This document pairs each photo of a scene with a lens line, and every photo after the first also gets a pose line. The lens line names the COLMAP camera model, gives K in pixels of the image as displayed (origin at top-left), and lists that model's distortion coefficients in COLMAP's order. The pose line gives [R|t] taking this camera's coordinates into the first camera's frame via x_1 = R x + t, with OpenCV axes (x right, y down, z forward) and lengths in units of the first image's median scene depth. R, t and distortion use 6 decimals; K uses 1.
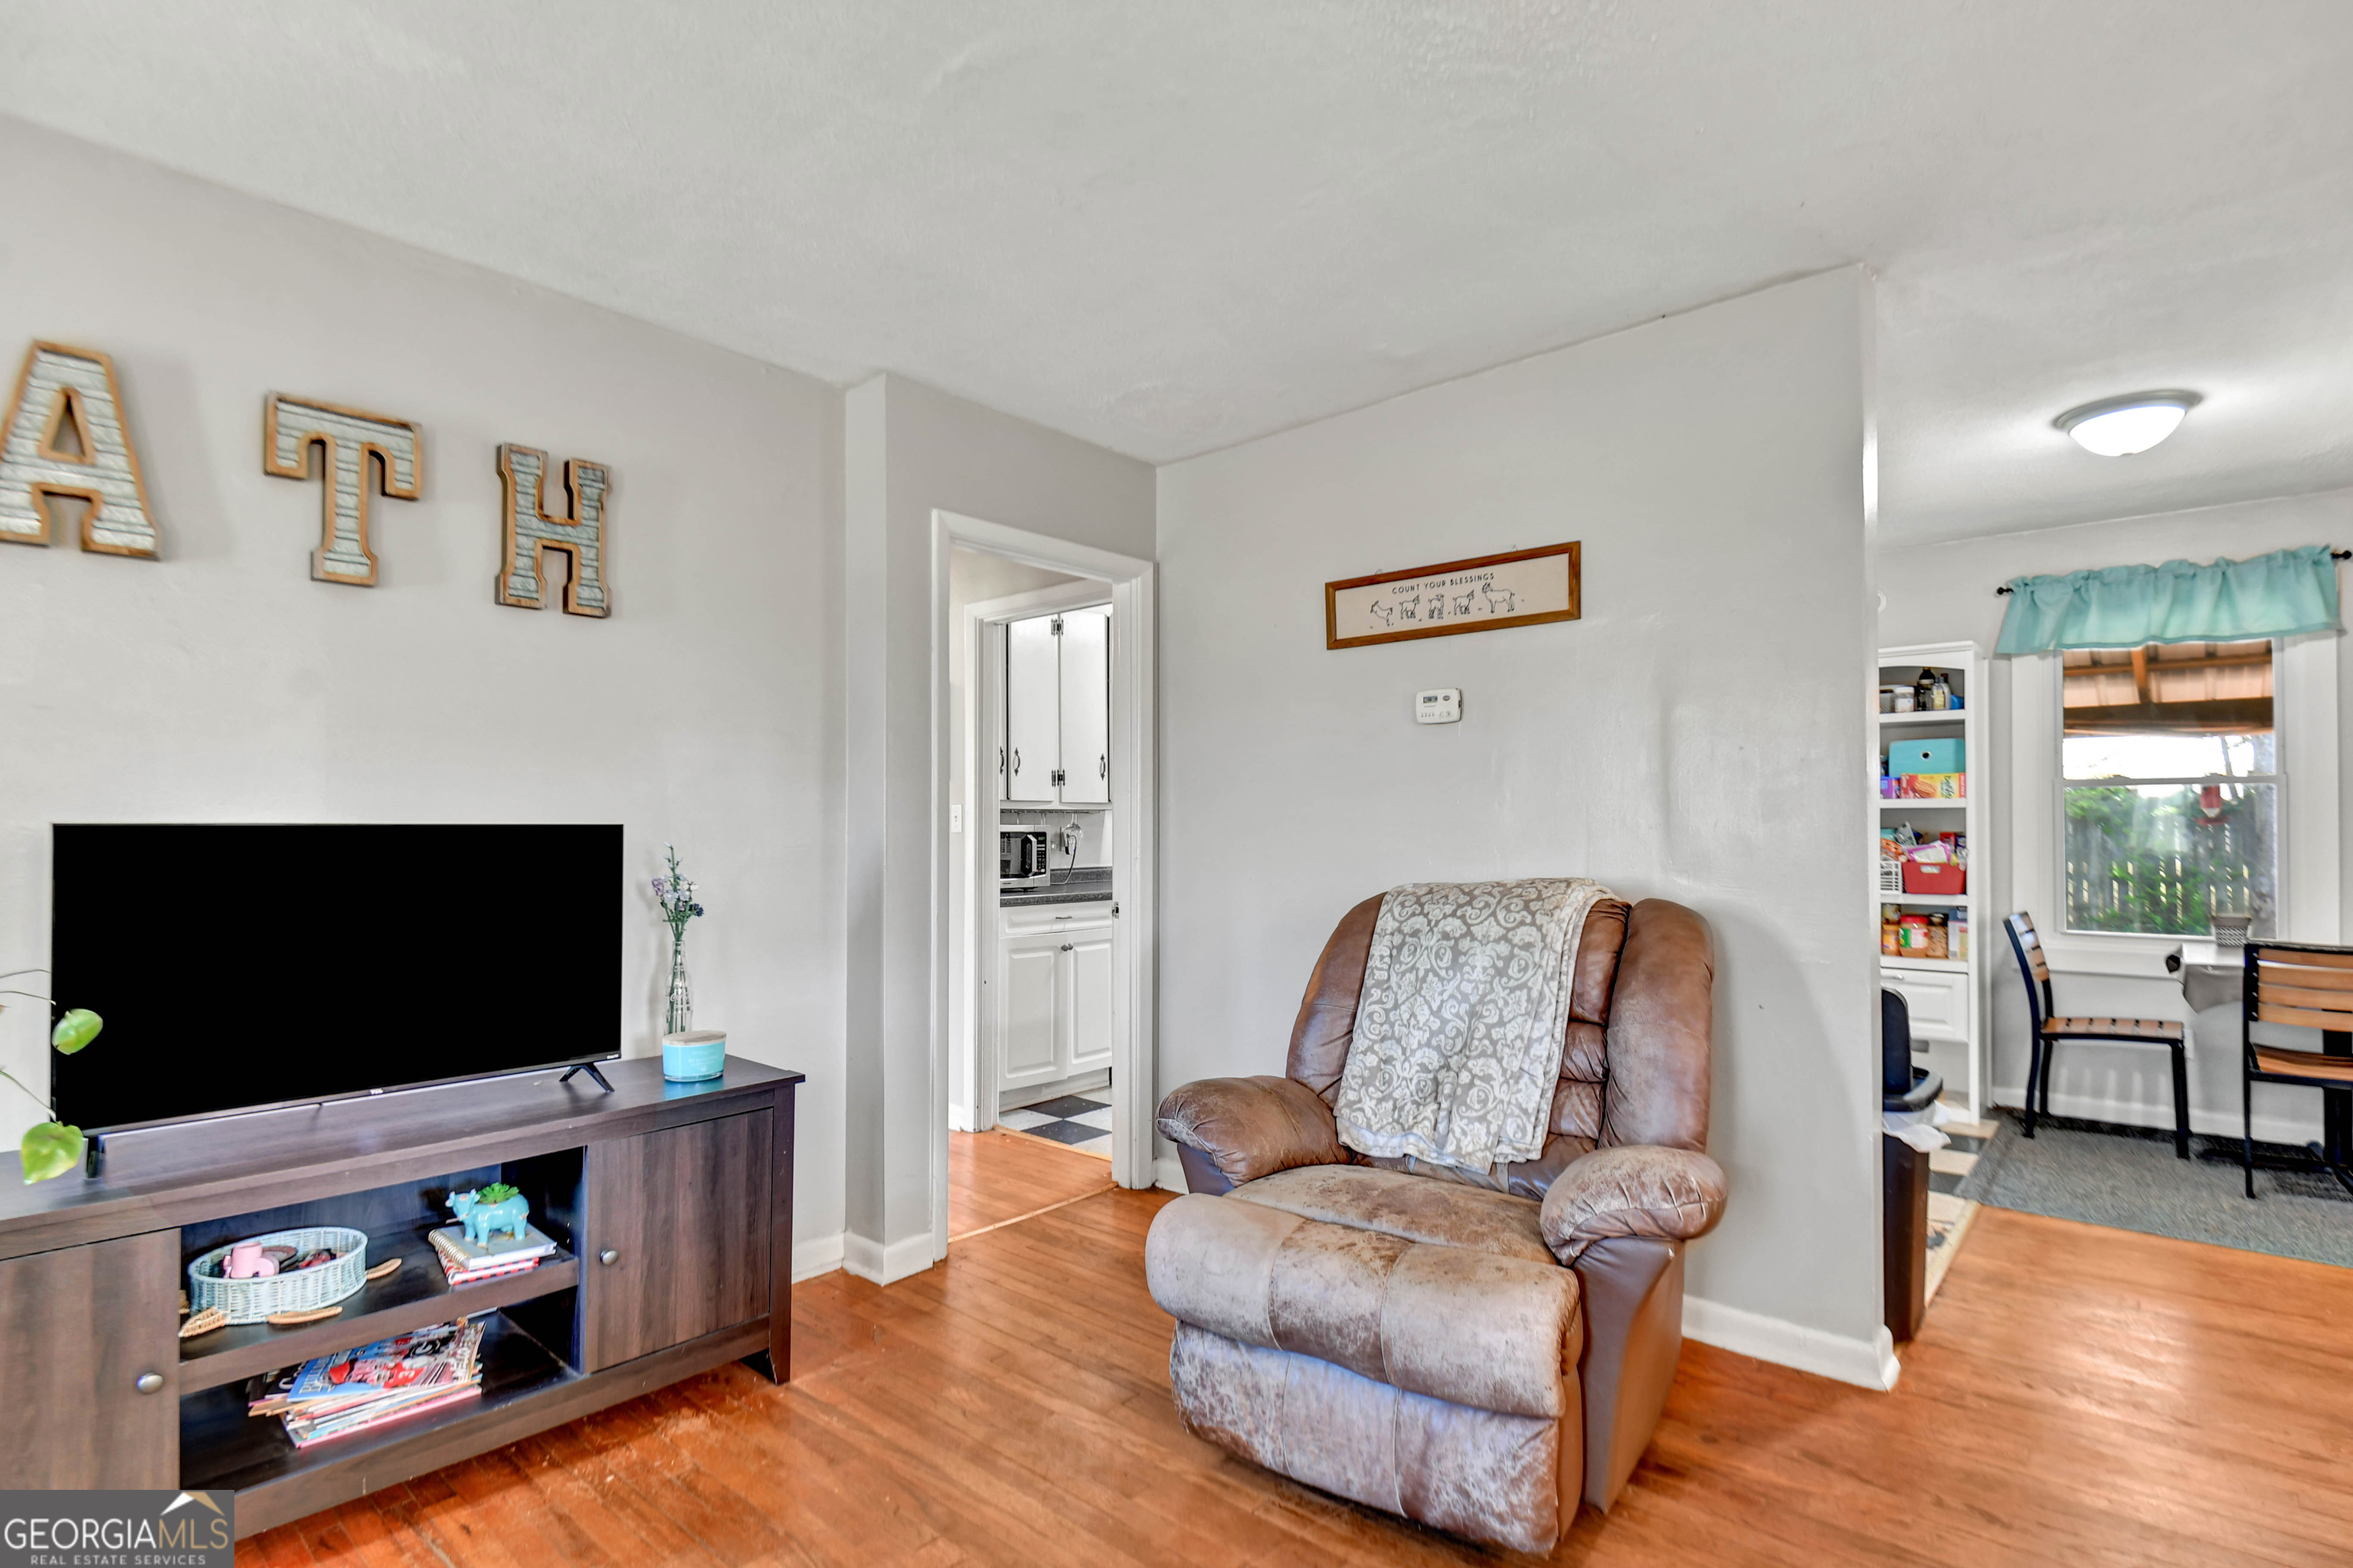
lens RADIAL K [[1123.5, 0, 1159.0], [0, 1123.5, 811.5], [0, 0, 1]] dist [0.017440, -0.031093]
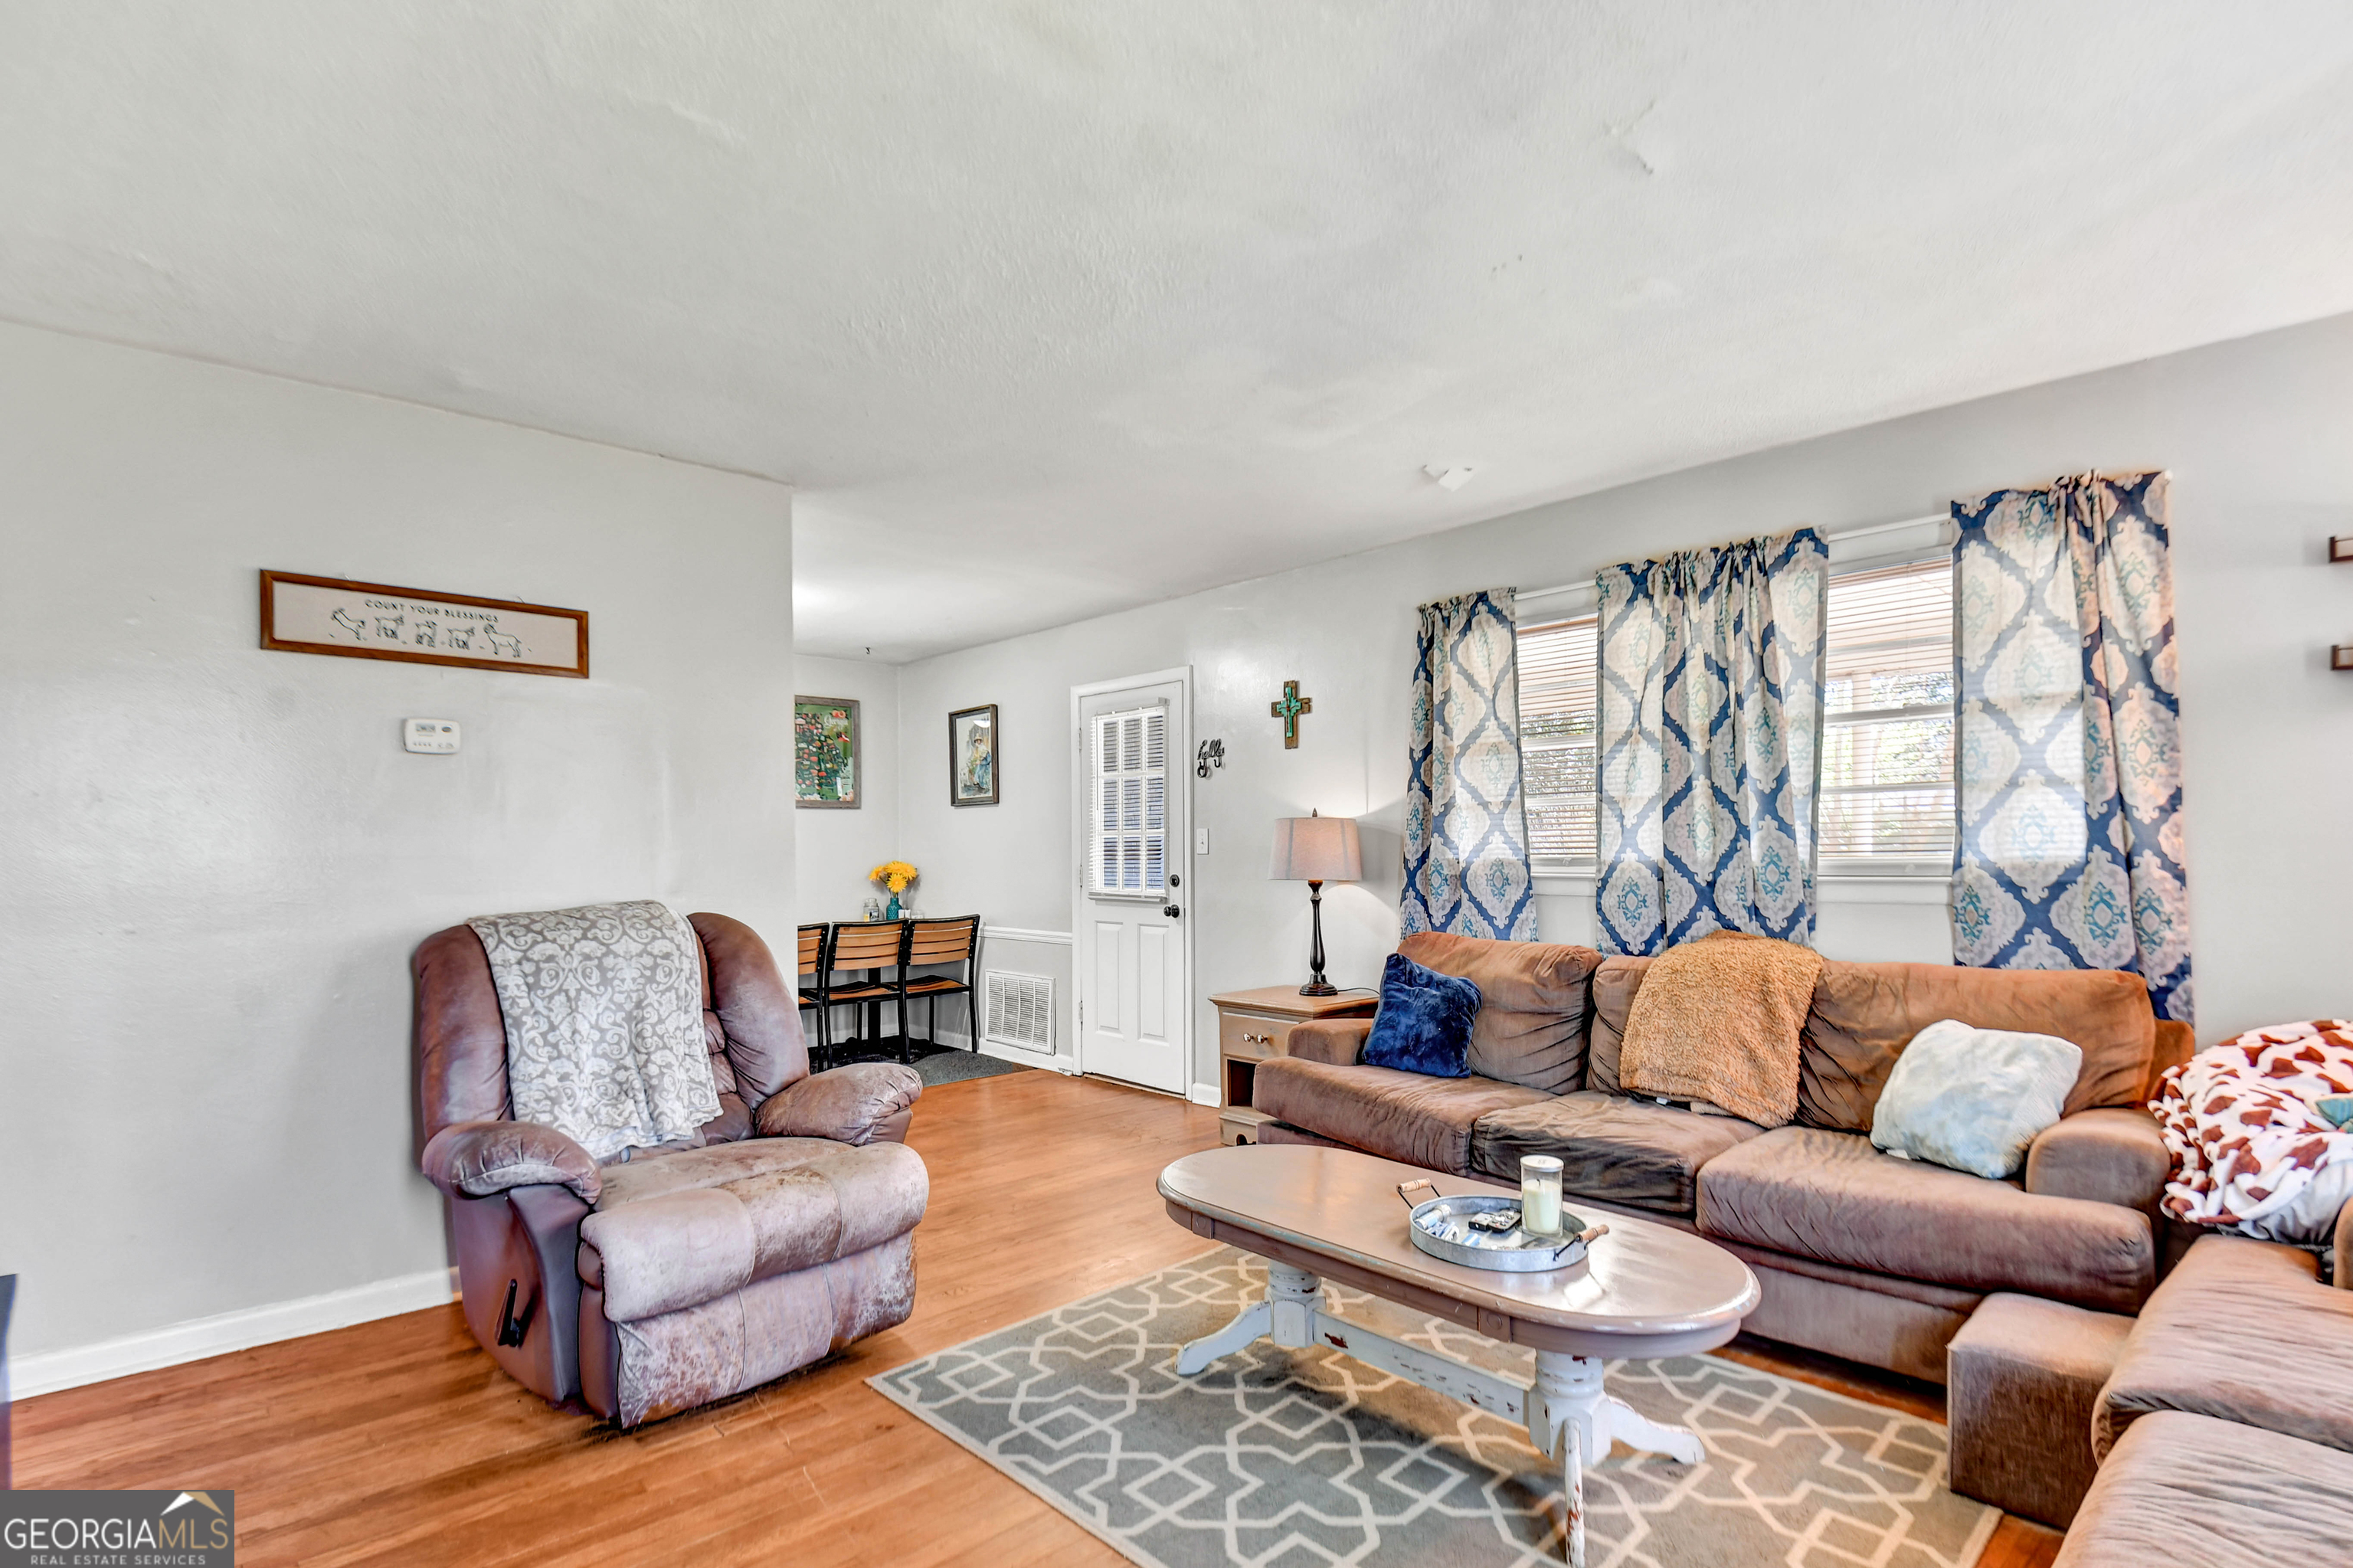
lens RADIAL K [[1114.1, 0, 1178.4], [0, 1114.1, 855.8], [0, 0, 1]] dist [0.000656, -0.000167]
pose [[0.101577, -0.002669, 0.994824, -0.846488], [-0.006704, 0.999972, 0.003367, 0.003310], [-0.994805, -0.007011, 0.101557, 0.333814]]
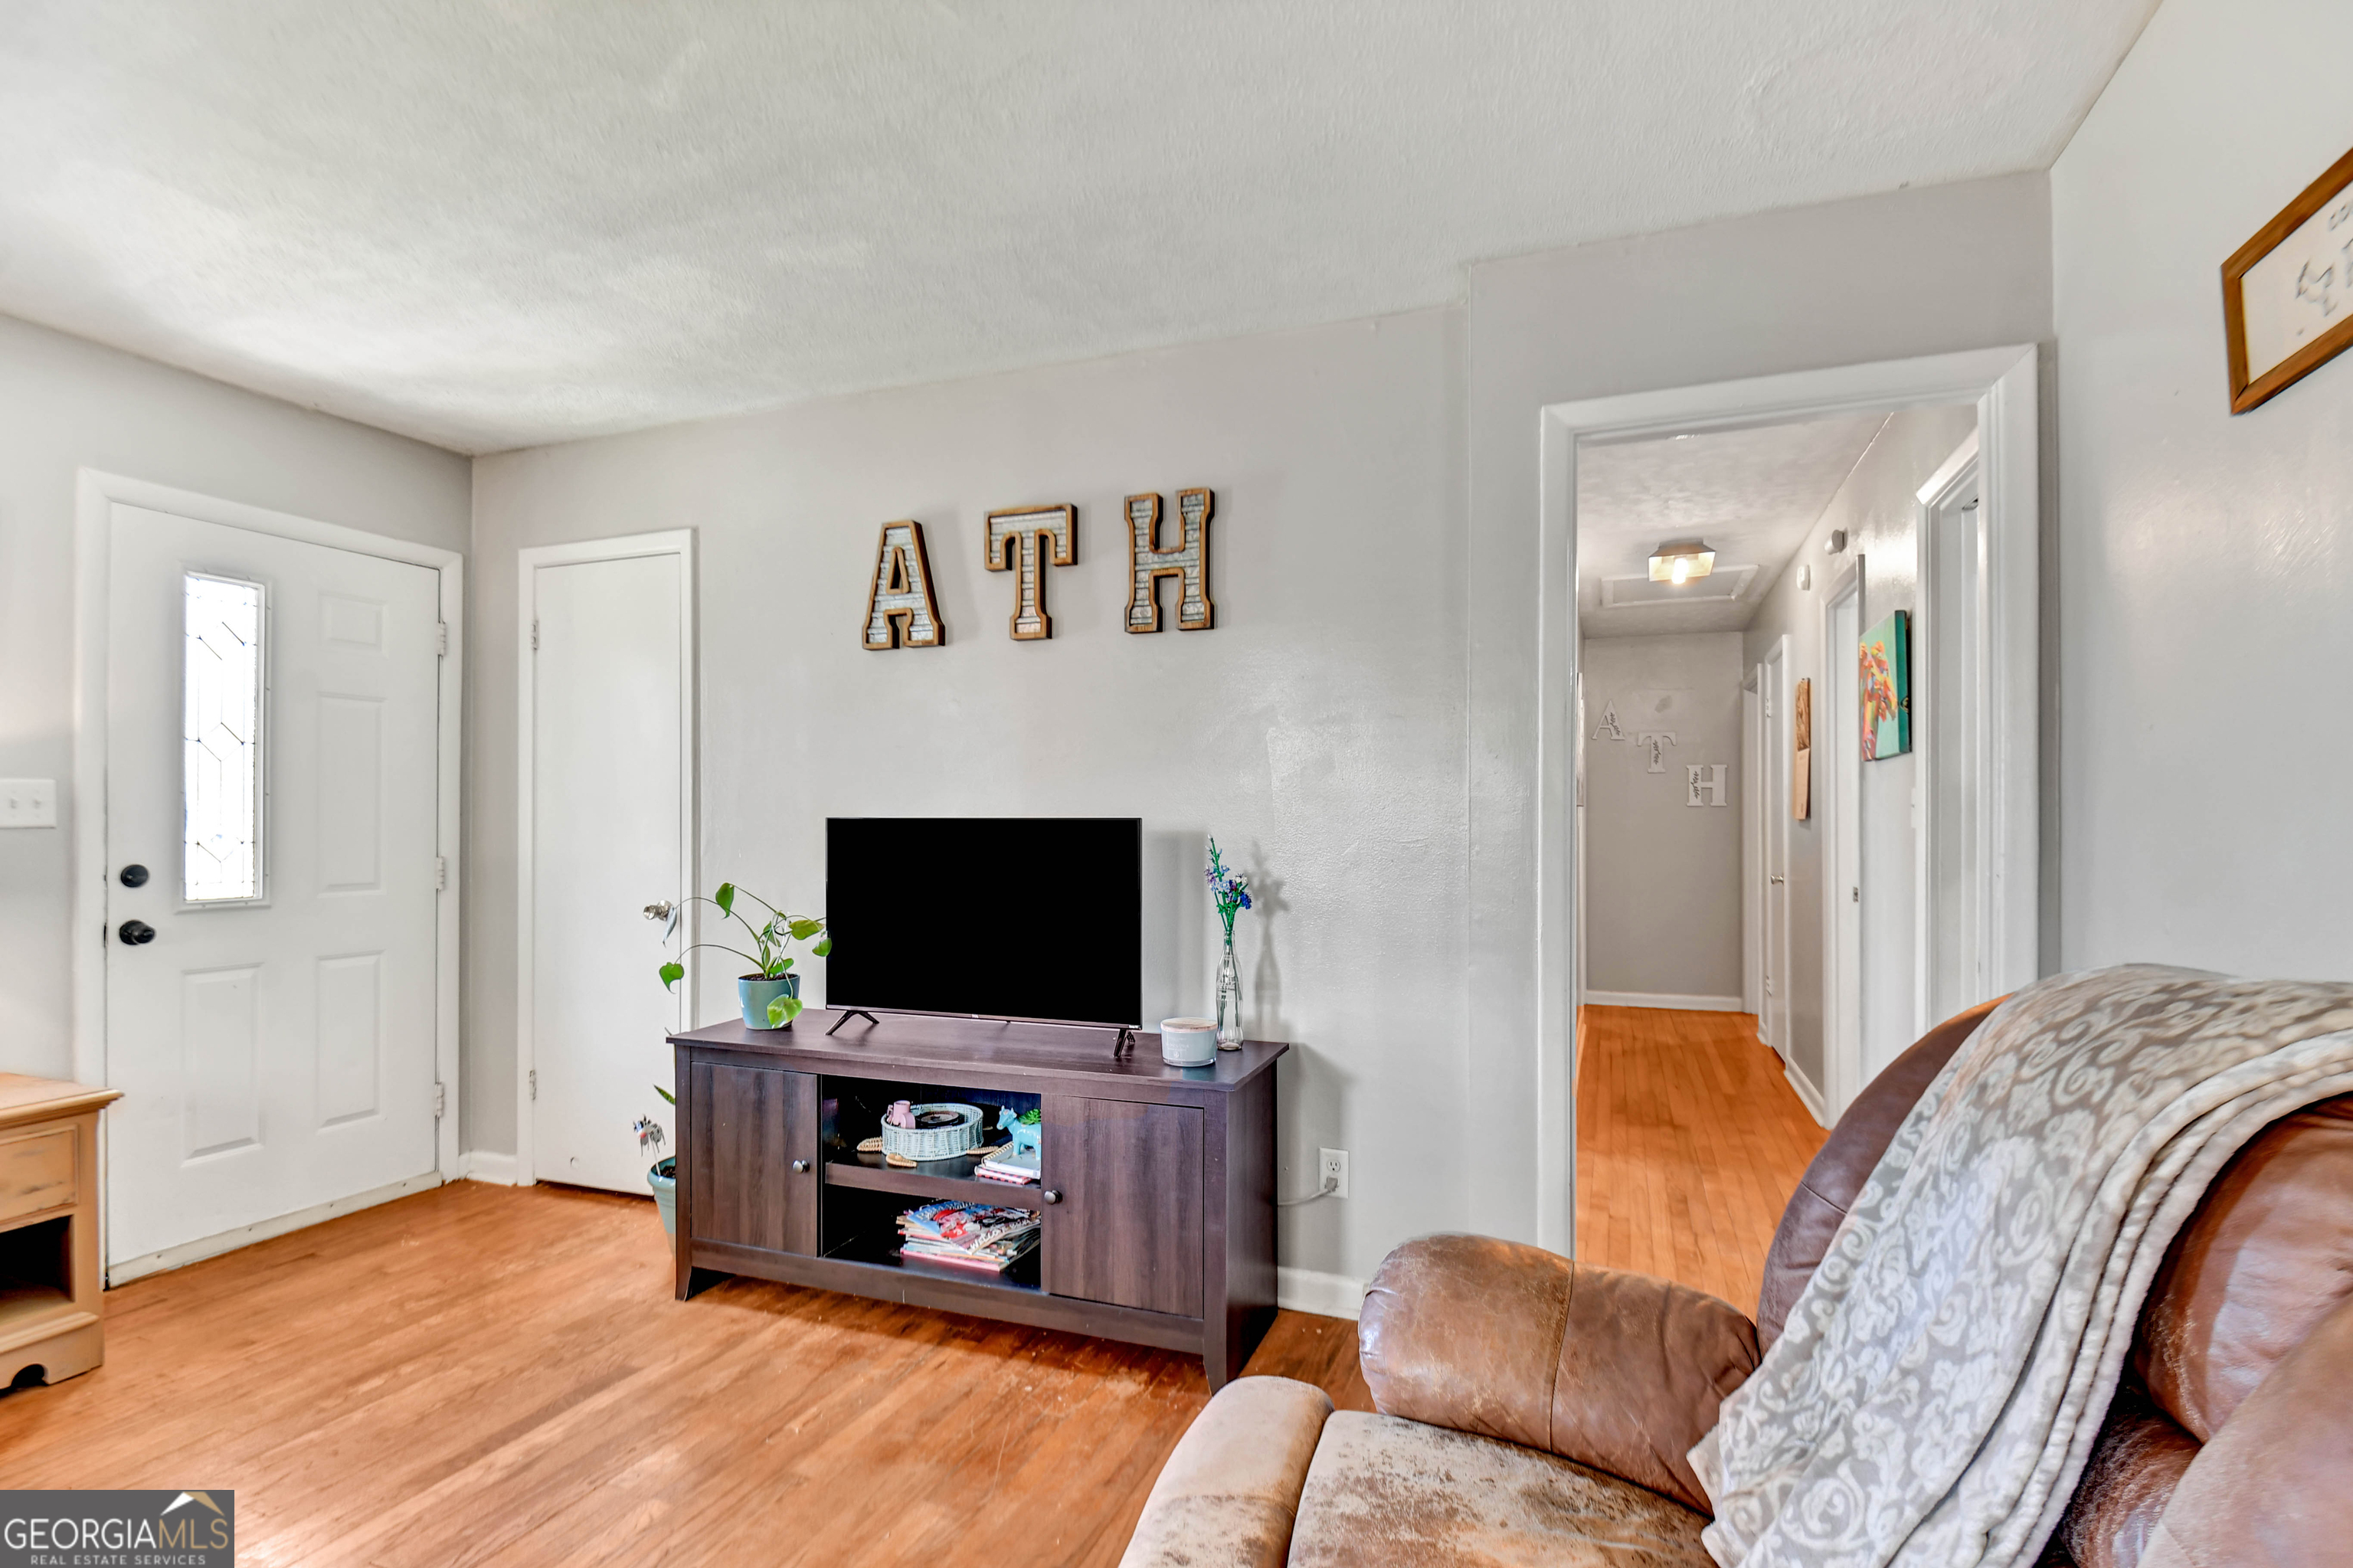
lens RADIAL K [[1131.1, 0, 1179.6], [0, 1131.1, 794.7], [0, 0, 1]] dist [-0.001993, -0.000280]
pose [[0.359354, -0.018980, -0.933008, 0.573396], [0.015251, 0.999779, -0.014464, 0.006297], [0.933077, -0.009032, 0.359564, 0.642944]]
